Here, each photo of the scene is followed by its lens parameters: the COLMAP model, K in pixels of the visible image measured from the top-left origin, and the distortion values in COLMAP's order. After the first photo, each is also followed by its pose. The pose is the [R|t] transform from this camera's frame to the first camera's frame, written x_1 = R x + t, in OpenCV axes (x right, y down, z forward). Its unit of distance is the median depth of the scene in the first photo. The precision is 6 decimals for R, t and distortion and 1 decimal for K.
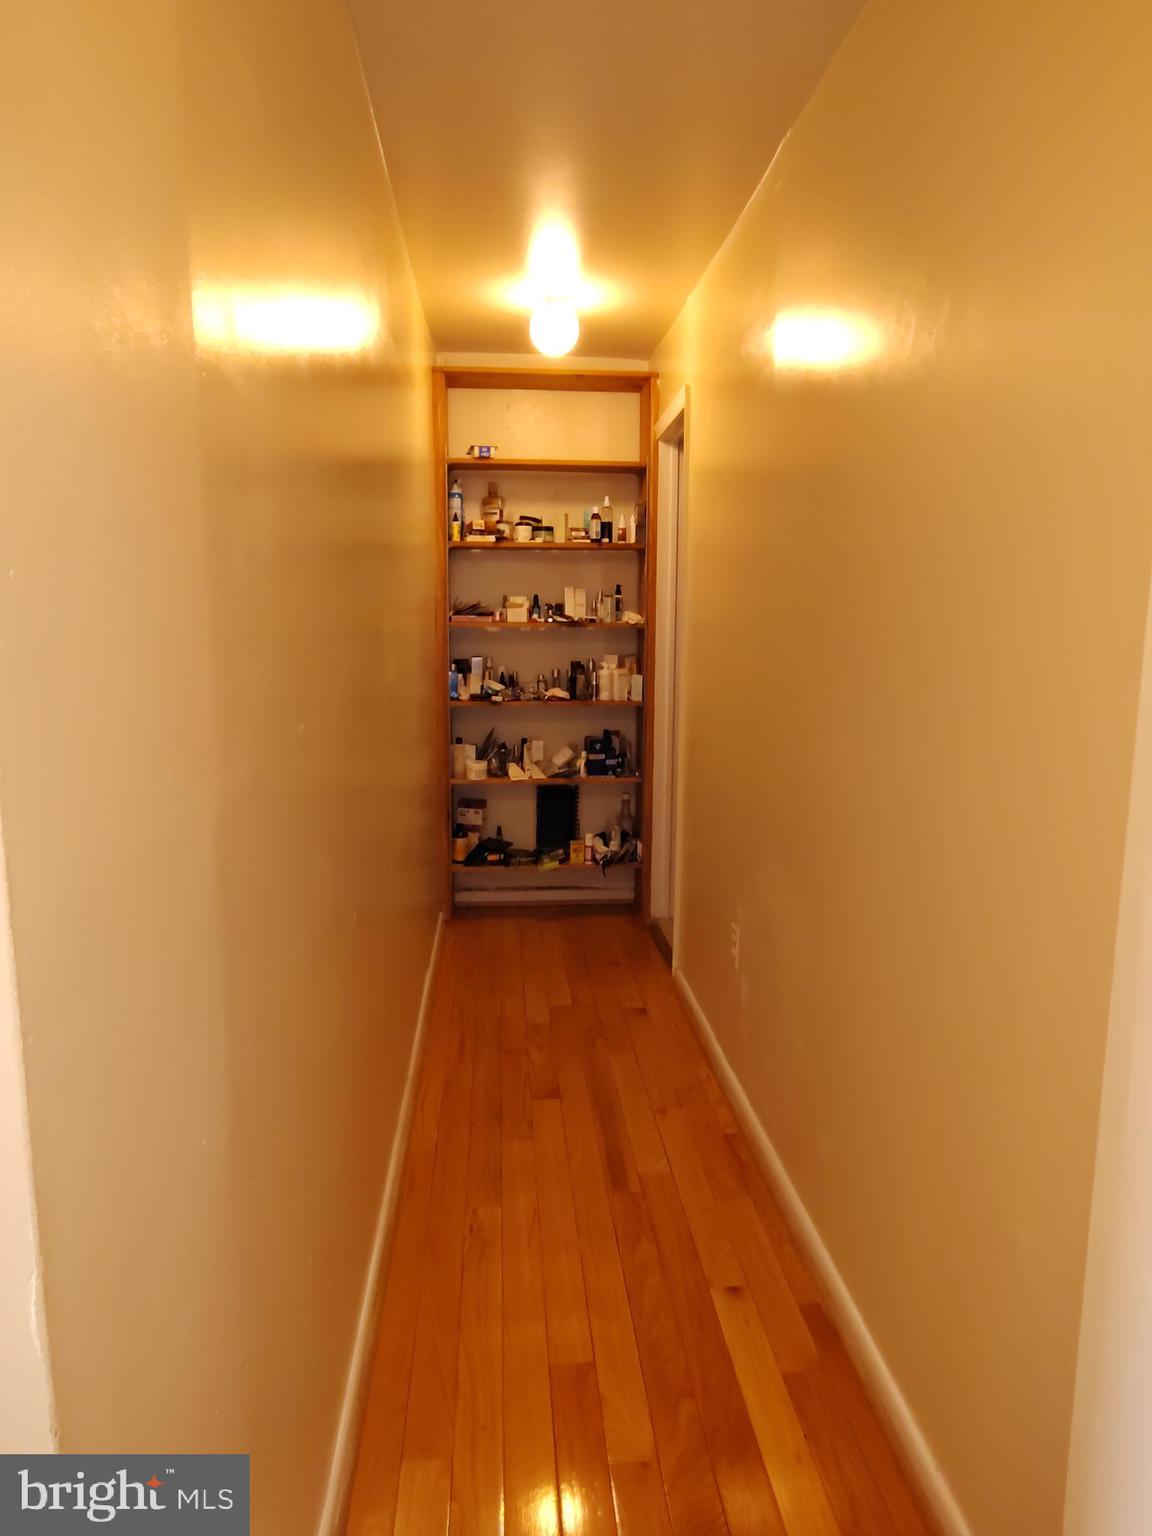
lens RADIAL K [[721.4, 0, 569.9], [0, 721.4, 774.1], [0, 0, 1]] dist [0.006377, 0.000305]
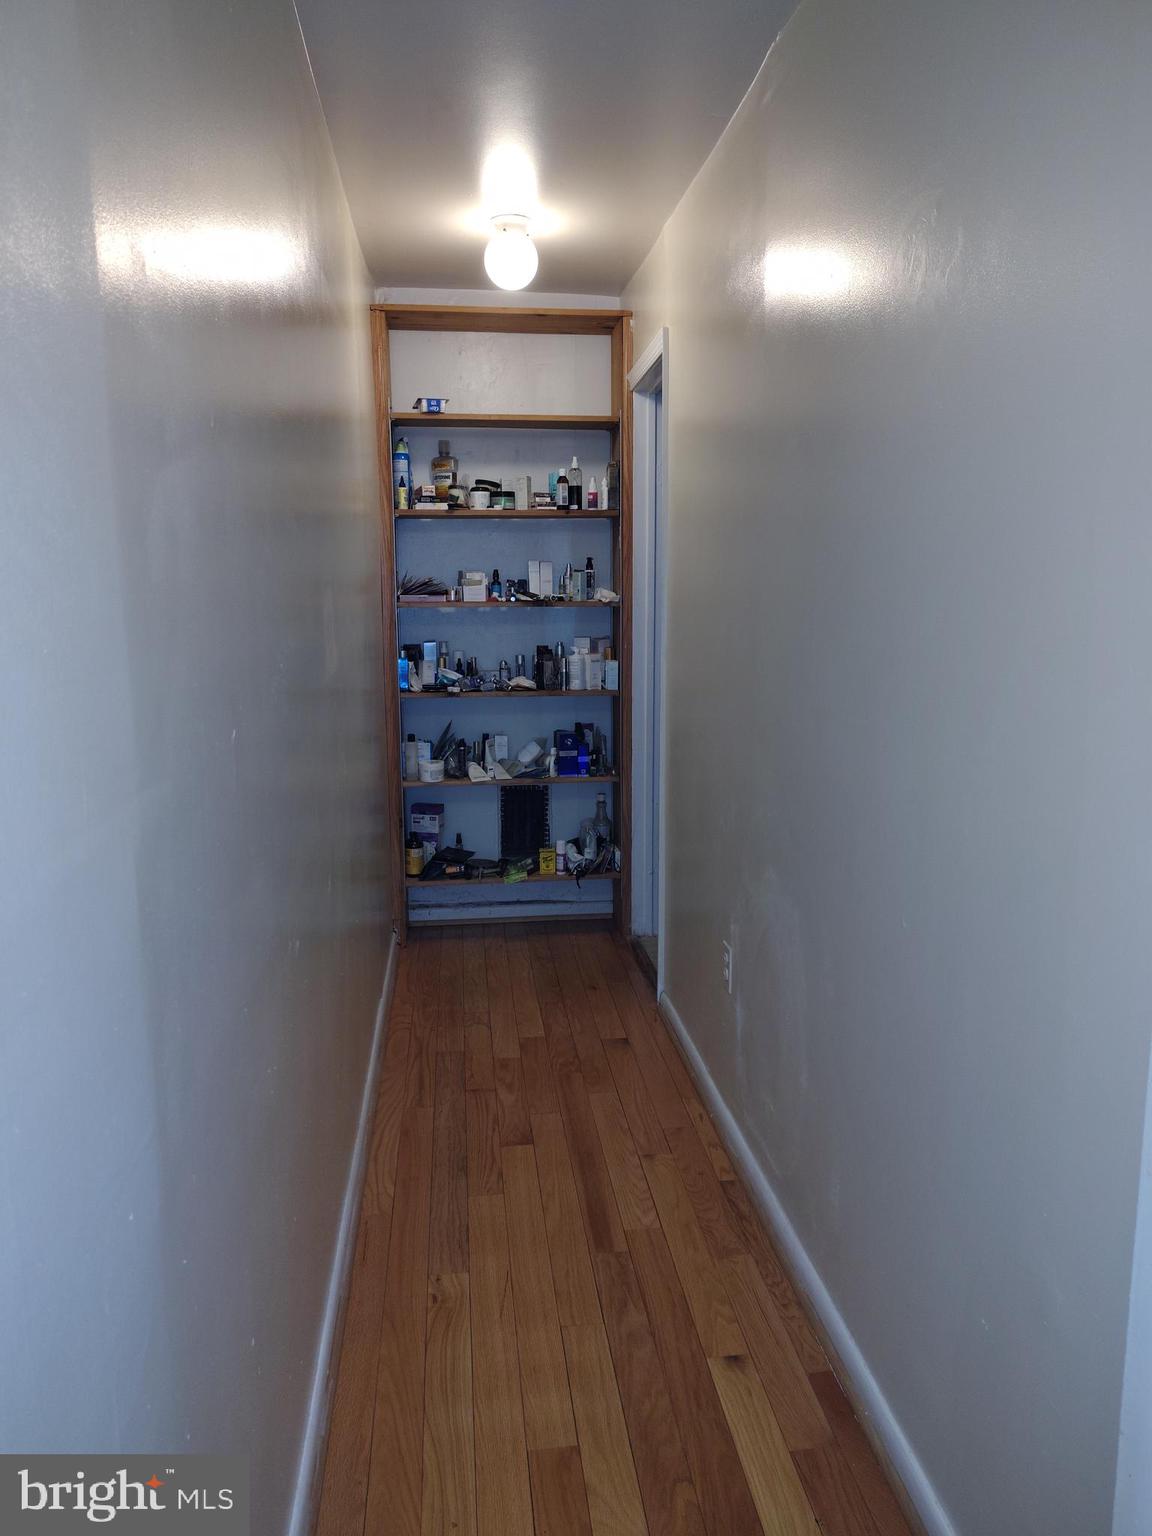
lens RADIAL K [[1046.6, 0, 600.9], [0, 1046.6, 843.4], [0, 0, 1]] dist [-0.050398, -0.003512]
pose [[0.997944, -0.018043, 0.061499, -0.003010], [0.014590, 0.998316, 0.056145, 0.013448], [-0.062408, -0.055132, 0.996527, -0.271925]]
